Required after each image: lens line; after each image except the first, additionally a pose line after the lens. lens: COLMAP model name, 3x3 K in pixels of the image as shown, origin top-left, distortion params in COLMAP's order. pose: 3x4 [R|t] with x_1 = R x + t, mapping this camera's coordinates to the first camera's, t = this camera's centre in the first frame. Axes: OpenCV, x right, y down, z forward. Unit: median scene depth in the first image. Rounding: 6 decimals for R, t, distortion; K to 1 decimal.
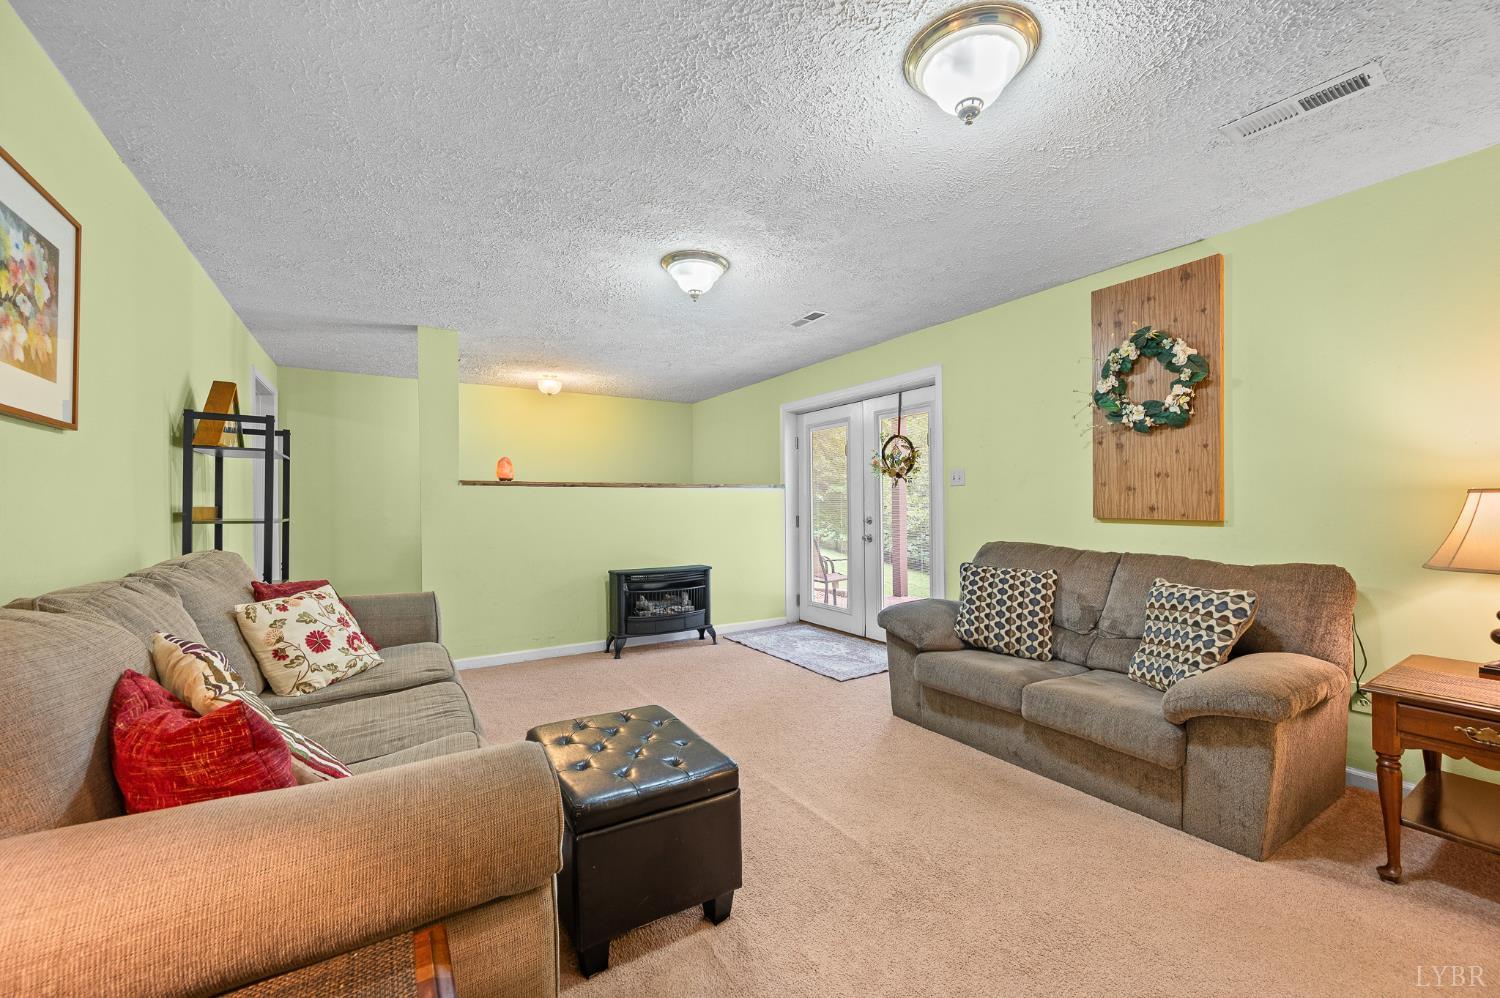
lens RADIAL K [[594.4, 0, 740.1], [0, 594.4, 504.1], [0, 0, 1]] dist [-0.000939, 0.000003]
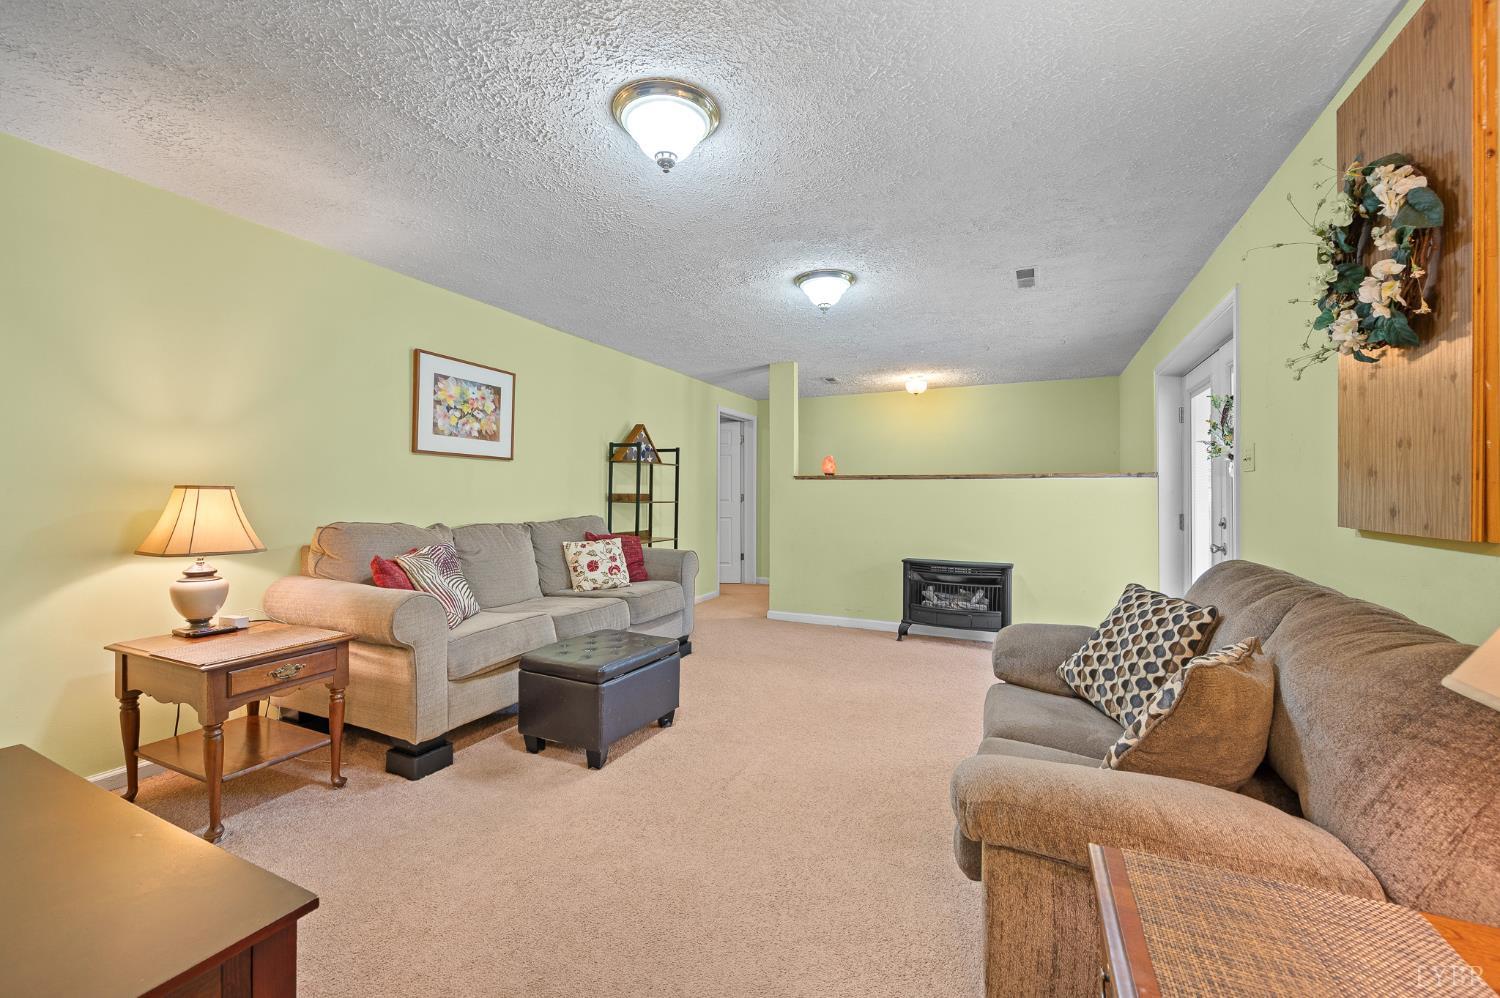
lens RADIAL K [[594.4, 0, 738.6], [0, 594.4, 488.2], [0, 0, 1]] dist [-0.000939, 0.000003]
pose [[0.546078, 0.000132, -0.837734, 0.765425], [-0.010465, 0.999923, -0.006663, -0.002844], [0.837669, 0.012405, 0.546038, 0.255451]]
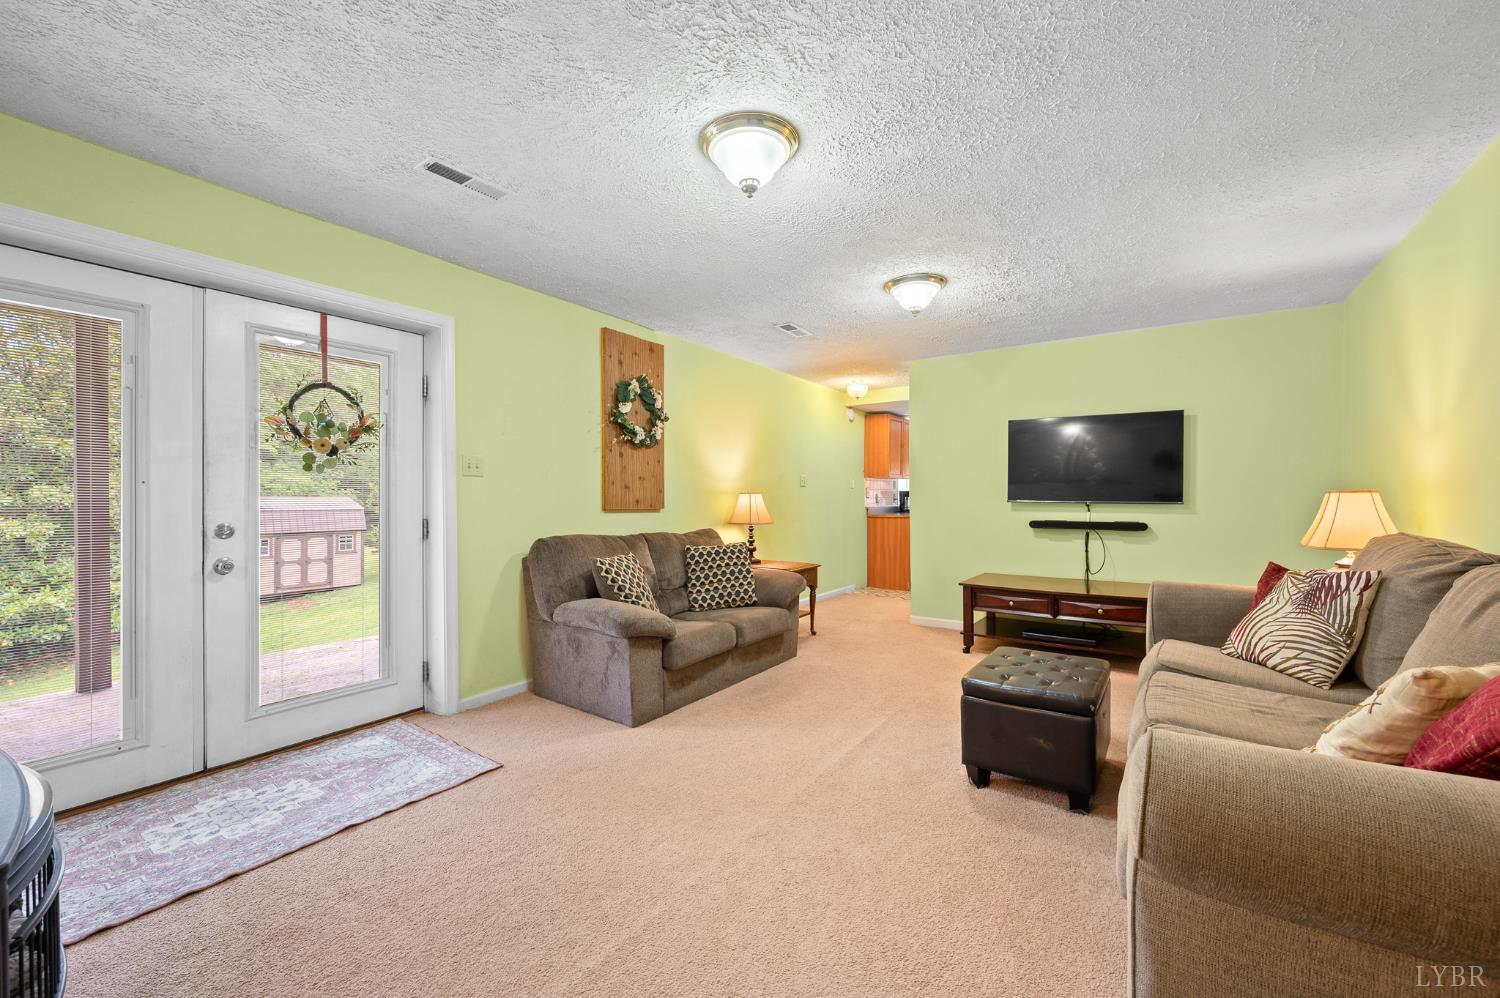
lens RADIAL K [[594.4, 0, 754.1], [0, 594.4, 498.8], [0, 0, 1]] dist [-0.000939, 0.000003]
pose [[-0.411499, 0.005778, 0.911392, -0.678288], [0.006174, 0.999975, -0.003552, 0.007144], [-0.911389, 0.004166, -0.411525, 1.256677]]
